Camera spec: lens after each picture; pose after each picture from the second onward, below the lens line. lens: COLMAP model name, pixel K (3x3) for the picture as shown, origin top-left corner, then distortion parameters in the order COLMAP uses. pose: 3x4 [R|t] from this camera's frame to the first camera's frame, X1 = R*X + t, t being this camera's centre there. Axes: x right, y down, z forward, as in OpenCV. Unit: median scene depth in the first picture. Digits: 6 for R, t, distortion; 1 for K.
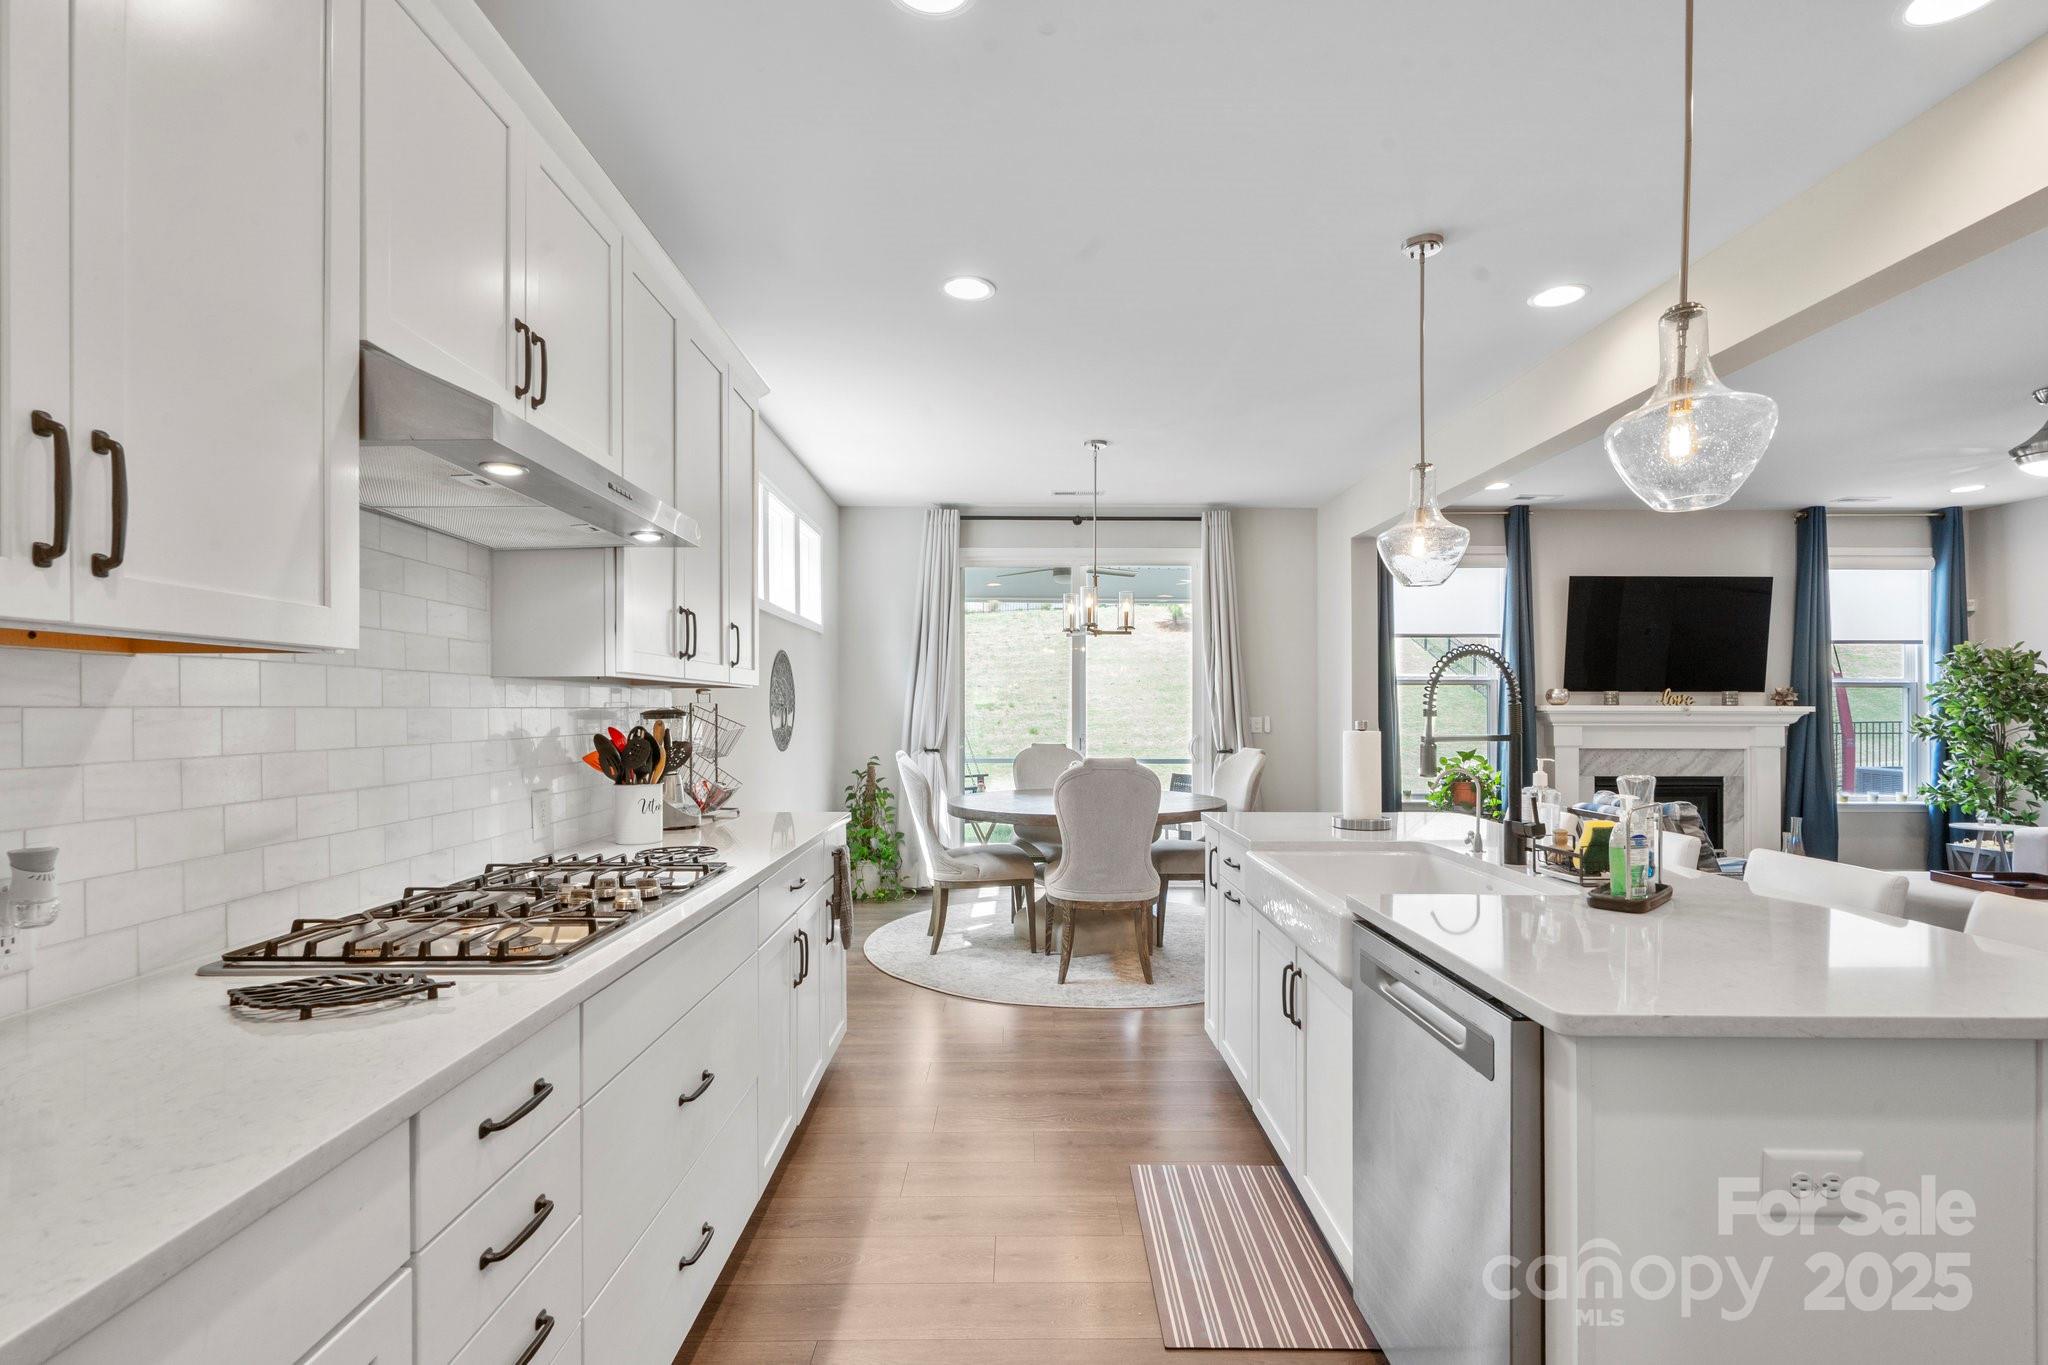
lens RADIAL K [[954.9, 0, 1021.9], [0, 954.9, 706.6], [0, 0, 1]] dist [-0.000202, 0.000894]
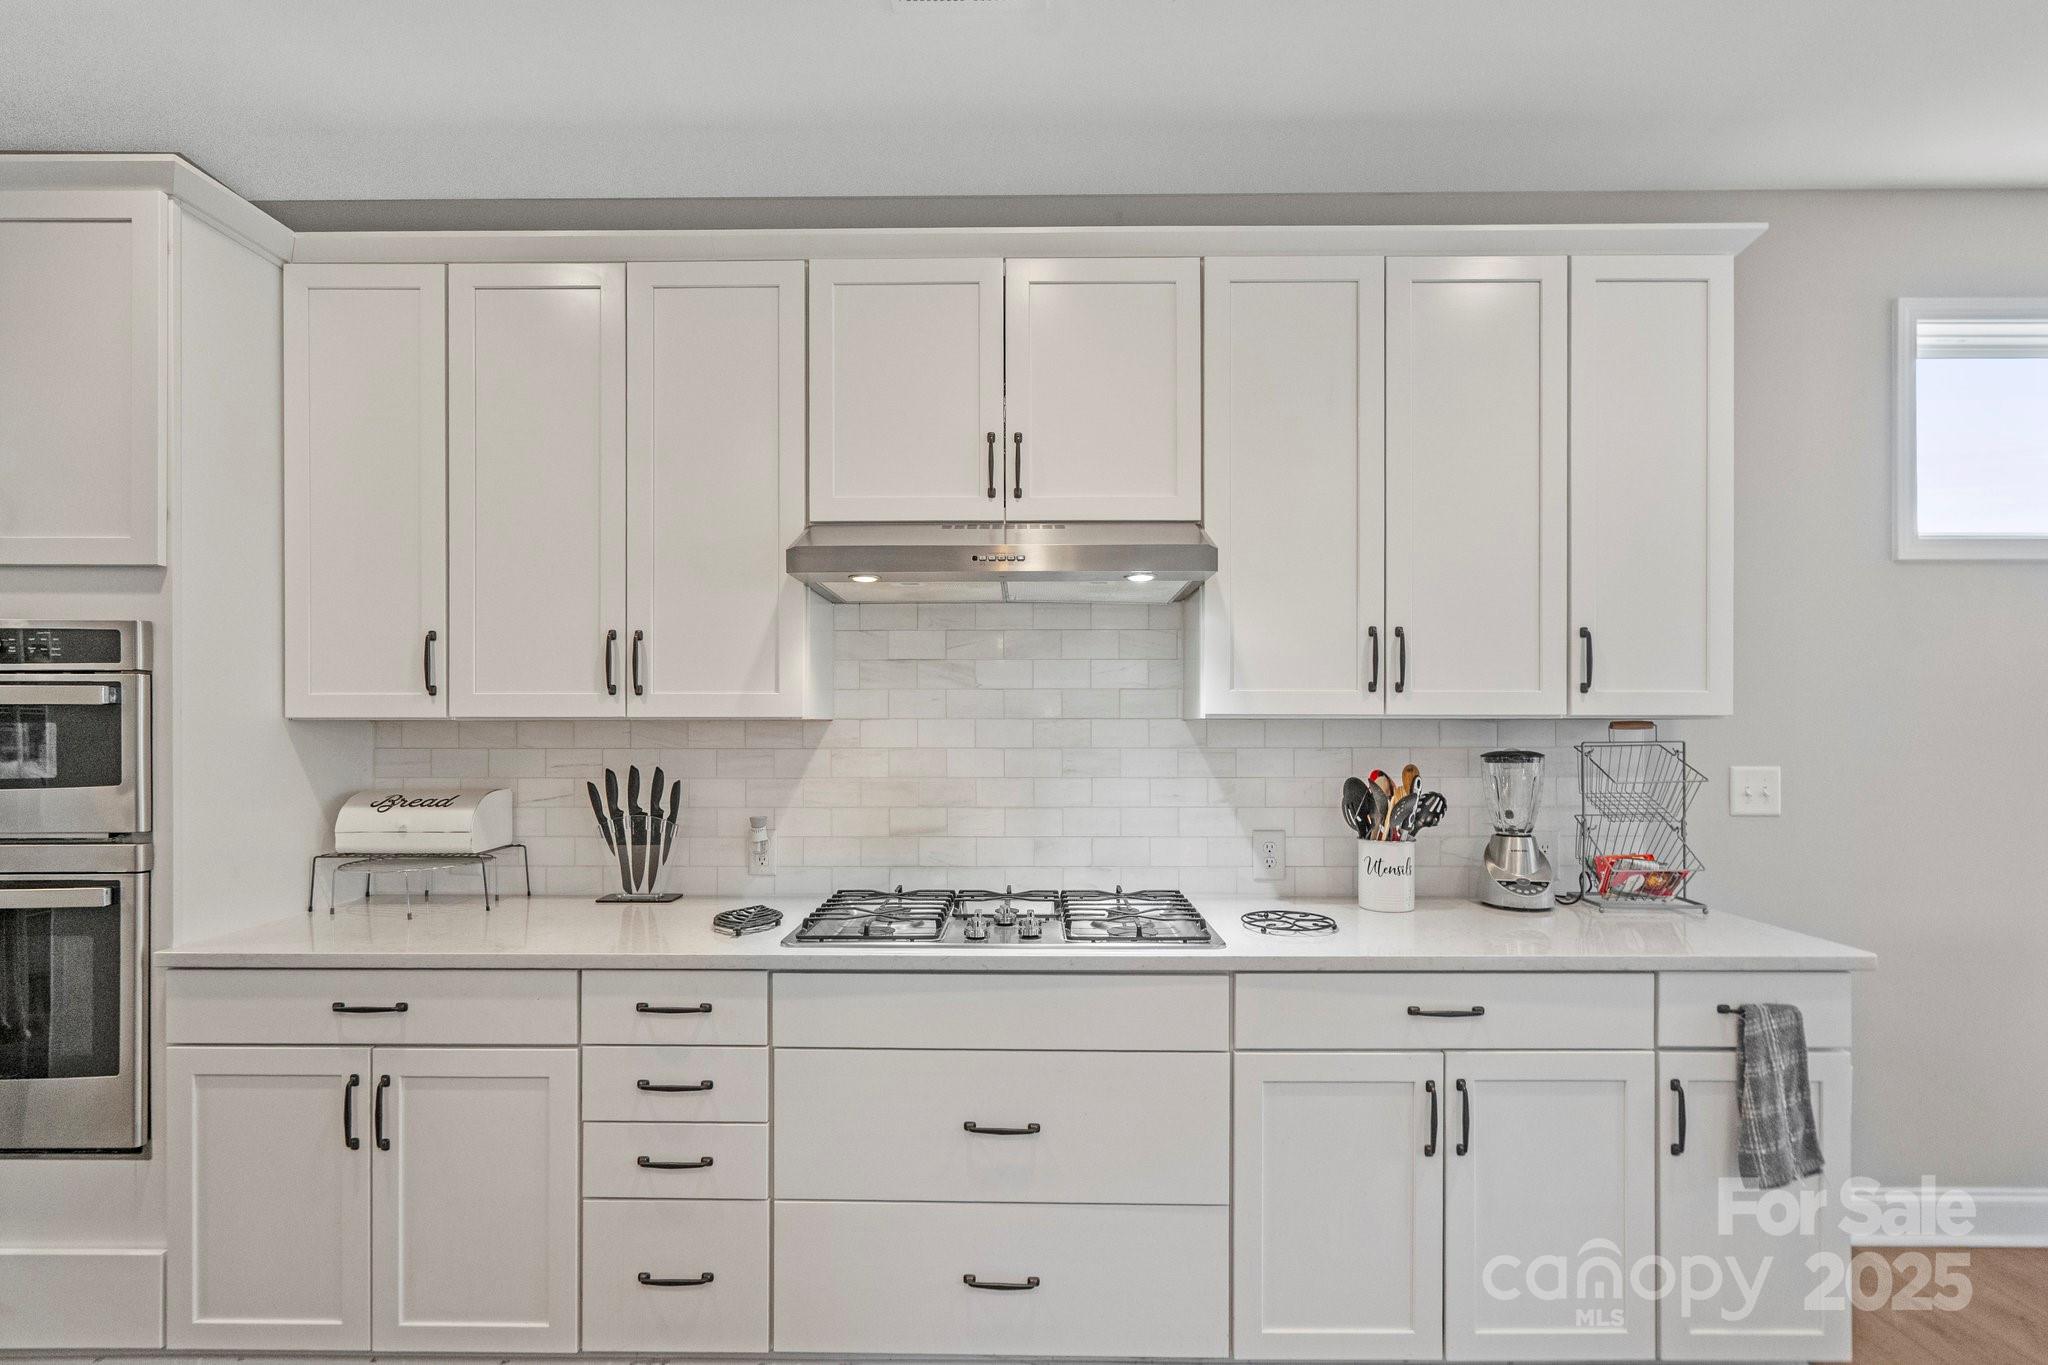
lens RADIAL K [[965.0, 0, 1019.2], [0, 965.0, 726.7], [0, 0, 1]] dist [0.001541, 0.000819]
pose [[-0.018389, 0.004244, -0.999822, 0.213586], [0.002585, 0.999988, 0.004197, -0.010954], [0.999828, -0.002508, -0.018400, 0.318287]]
